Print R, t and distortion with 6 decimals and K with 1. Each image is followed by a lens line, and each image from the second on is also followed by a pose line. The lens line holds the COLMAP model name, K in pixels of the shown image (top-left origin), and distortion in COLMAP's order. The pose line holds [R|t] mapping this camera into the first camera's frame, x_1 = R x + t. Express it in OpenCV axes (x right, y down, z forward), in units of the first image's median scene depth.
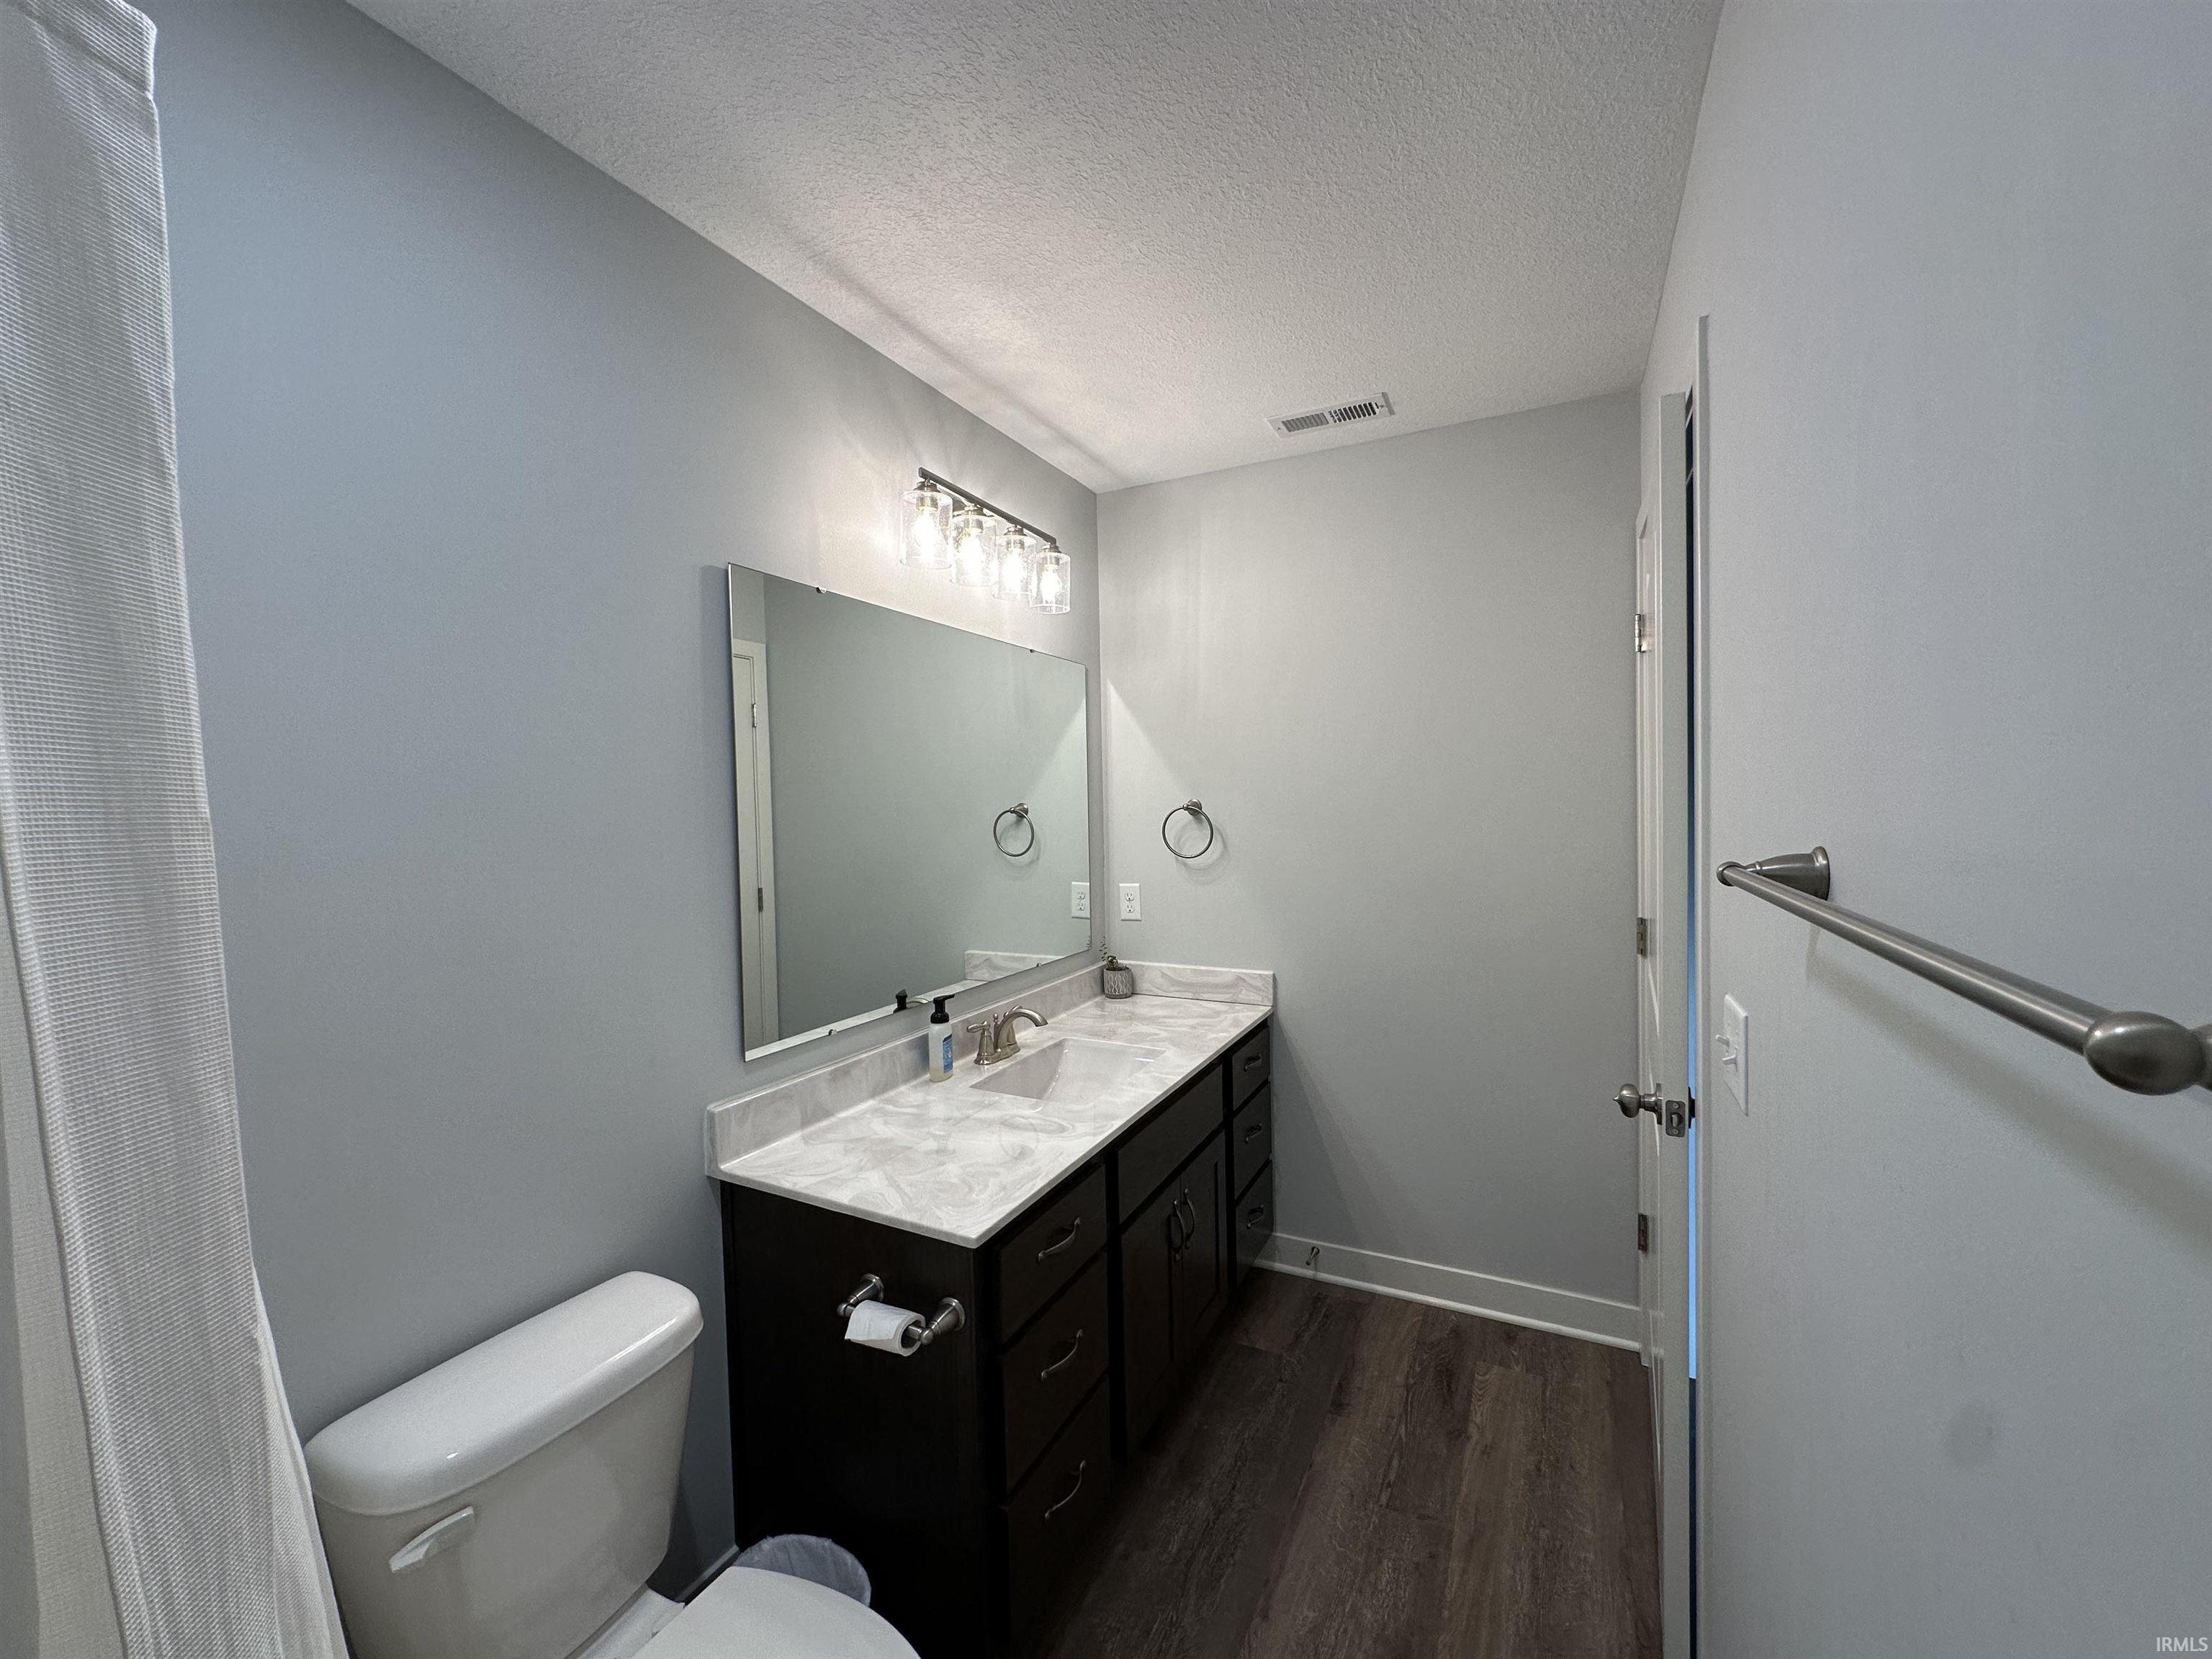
lens RADIAL K [[877.0, 0, 1101.6], [0, 877.0, 837.0], [0, 0, 1]] dist [0.000359, 0.000077]
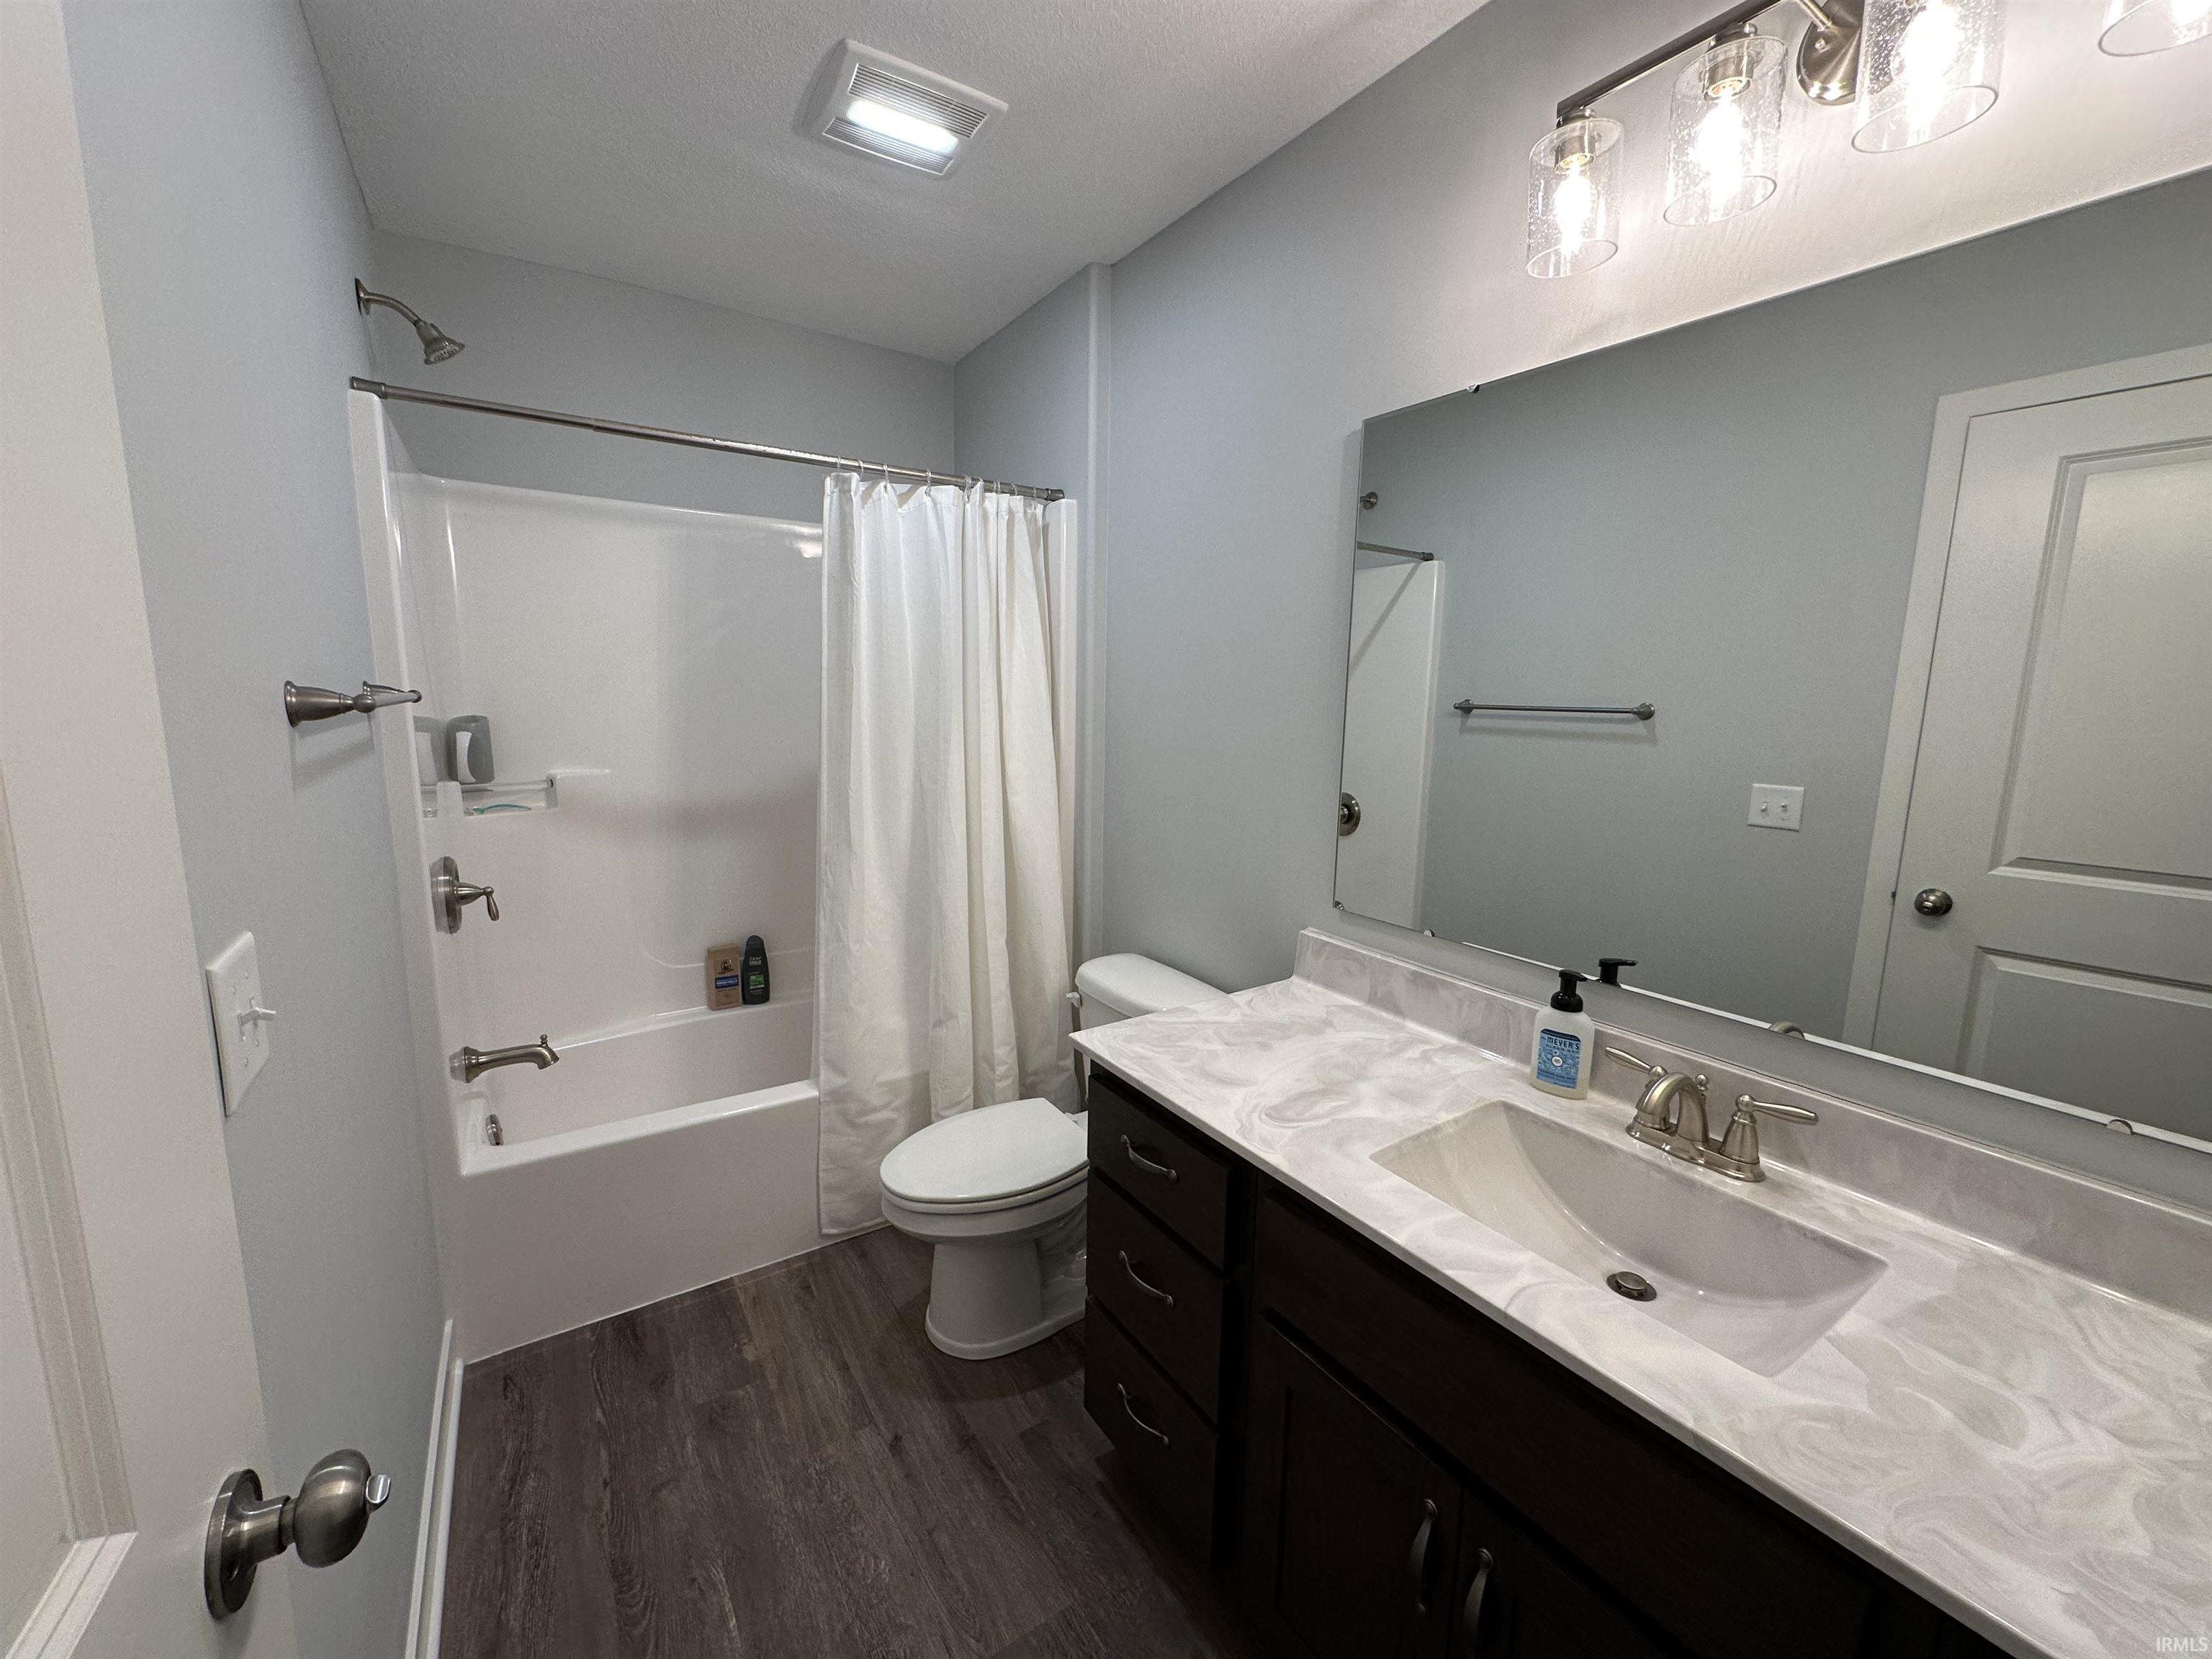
lens RADIAL K [[877.0, 0, 1095.9], [0, 877.0, 835.7], [0, 0, 1]] dist [0.000359, 0.000077]
pose [[-0.502218, 0.151652, -0.851339, 0.582413], [-0.038783, 0.979561, 0.197372, -0.027554], [0.863871, 0.132141, -0.486072, 1.140933]]
